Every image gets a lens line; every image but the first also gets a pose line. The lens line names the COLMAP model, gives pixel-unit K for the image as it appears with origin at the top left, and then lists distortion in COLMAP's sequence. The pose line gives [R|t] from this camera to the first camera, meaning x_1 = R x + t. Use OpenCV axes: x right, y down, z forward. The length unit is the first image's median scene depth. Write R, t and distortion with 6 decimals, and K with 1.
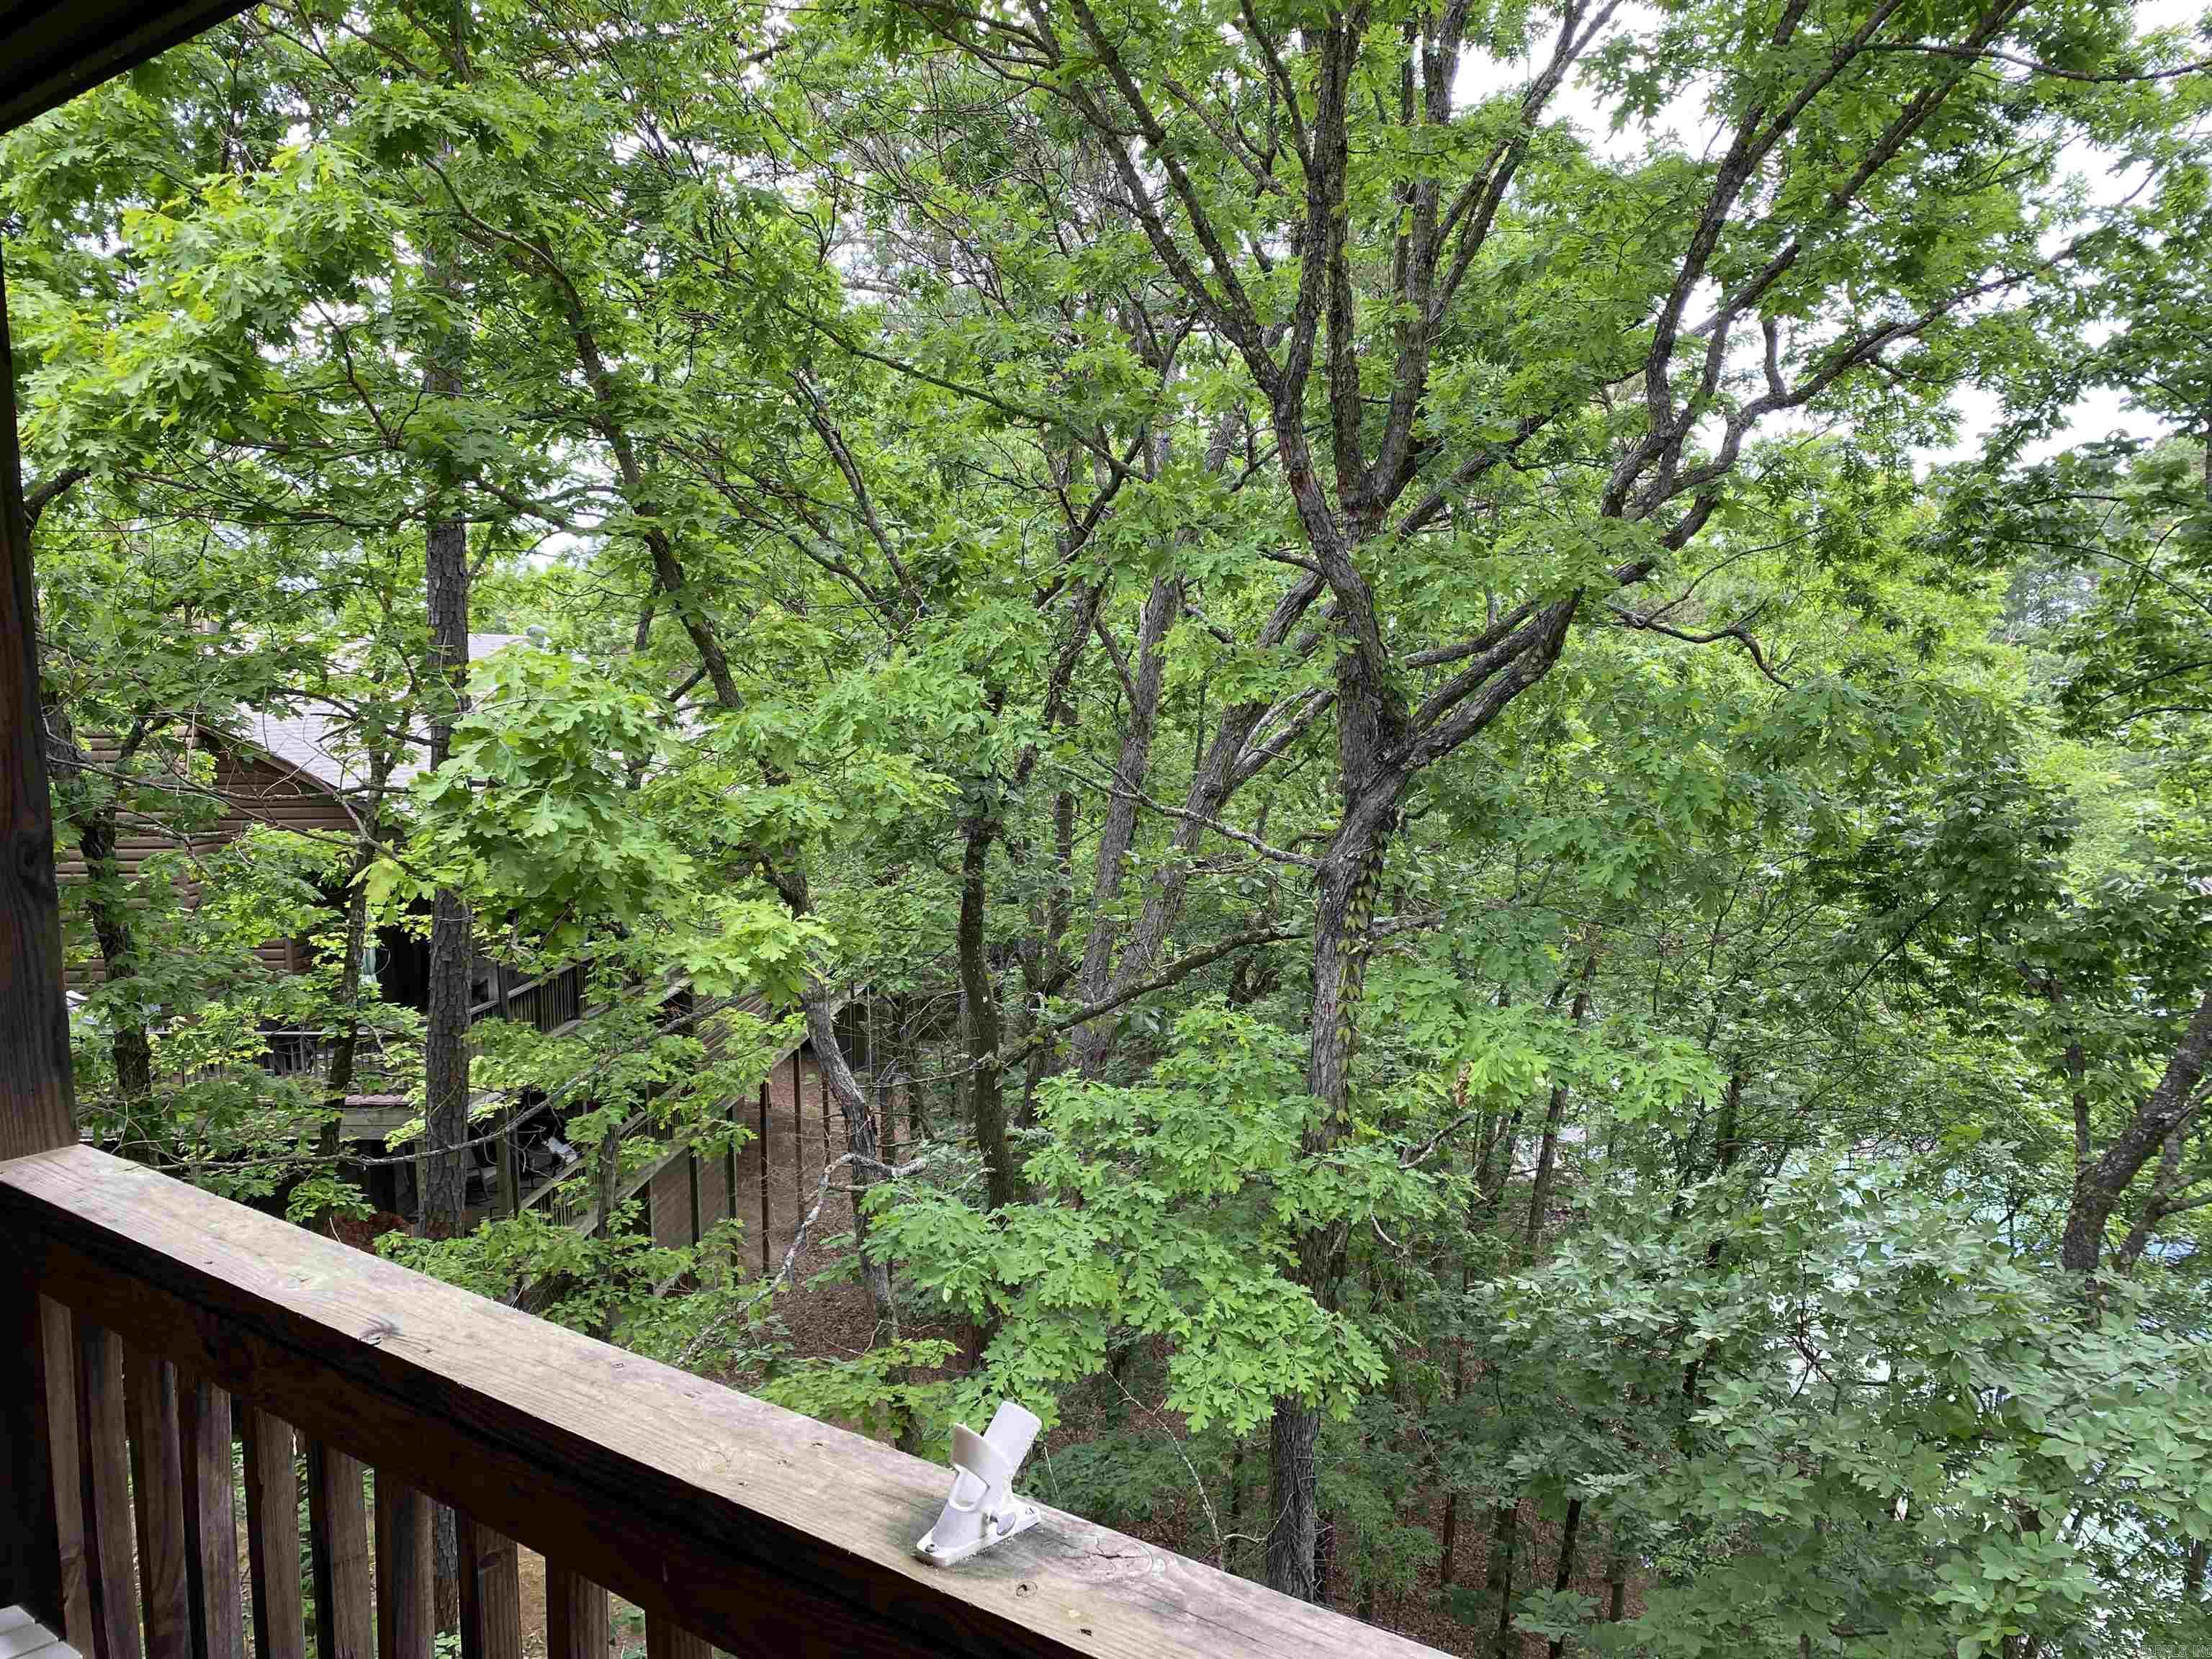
lens RADIAL K [[1686.5, 0, 1084.2], [0, 1686.5, 822.8], [0, 0, 1]] dist [0.015237, 0.006075]
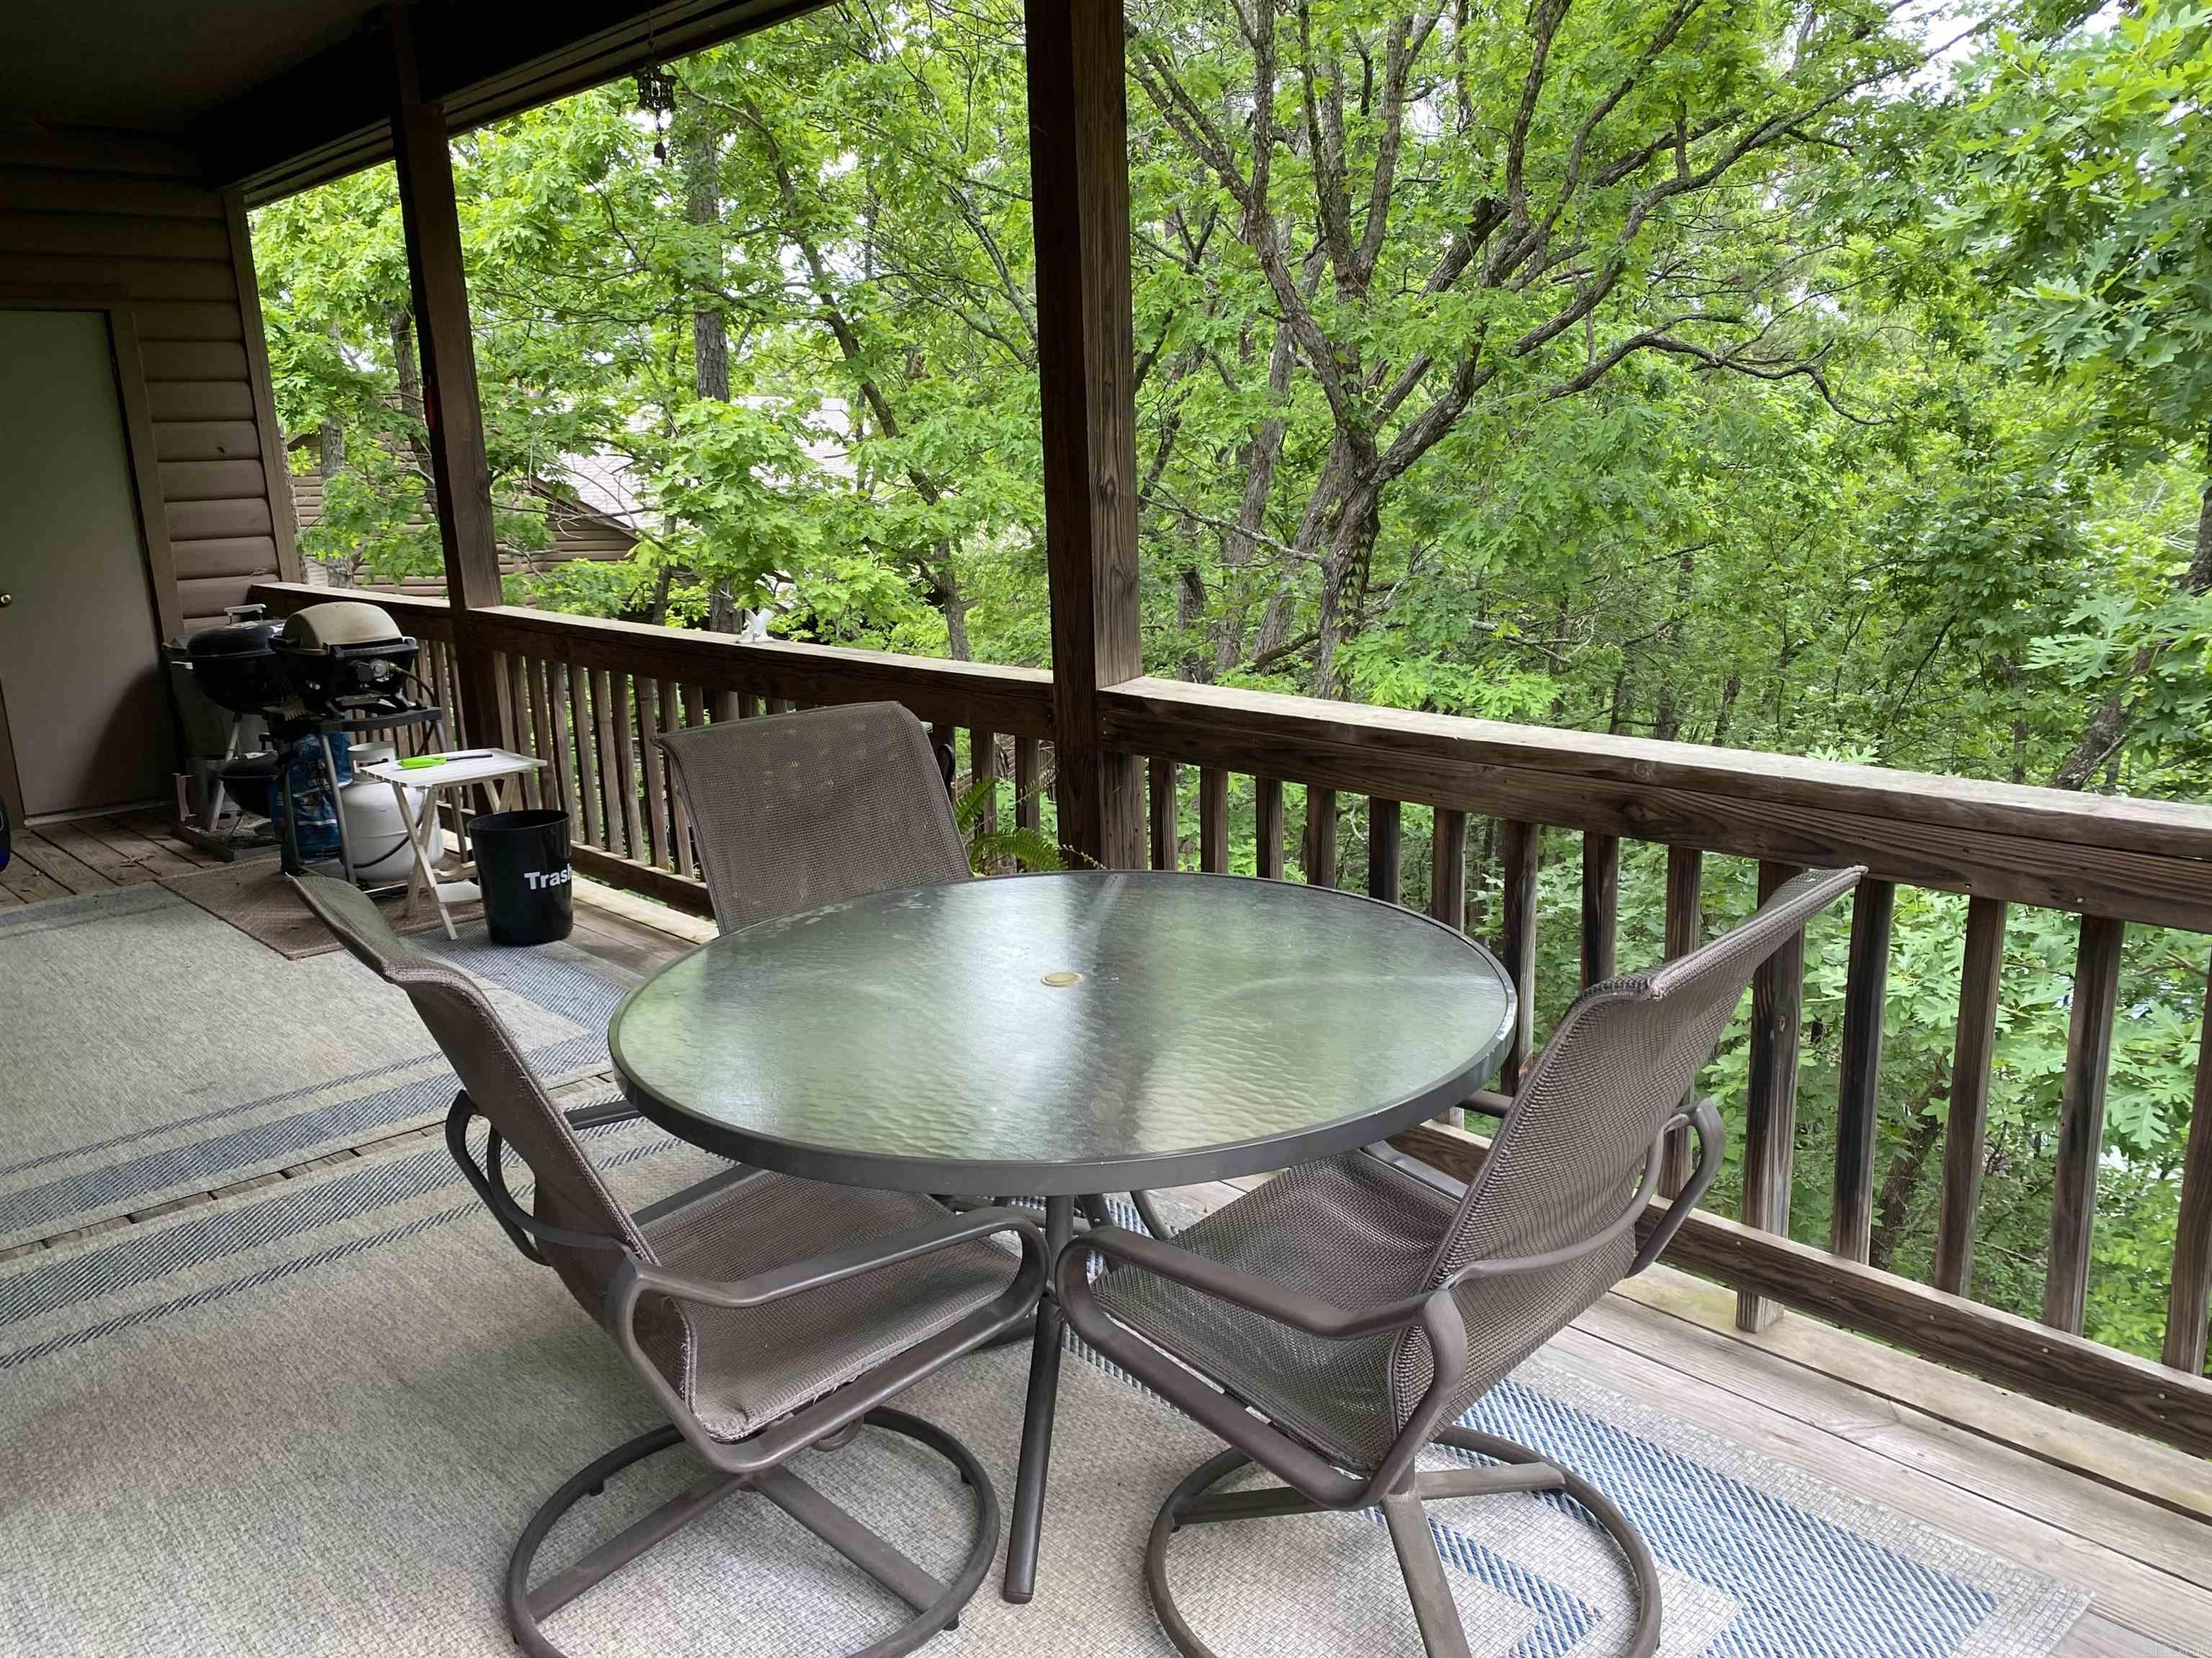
lens RADIAL K [[1733.6, 0, 1100.9], [0, 1733.6, 809.6], [0, 0, 1]] dist [0.019502, -0.014856]
pose [[0.985884, 0.016845, -0.166582, 0.266959], [0.004478, 0.991918, 0.126805, 0.064445], [0.167371, -0.125761, 0.977840, -0.523865]]
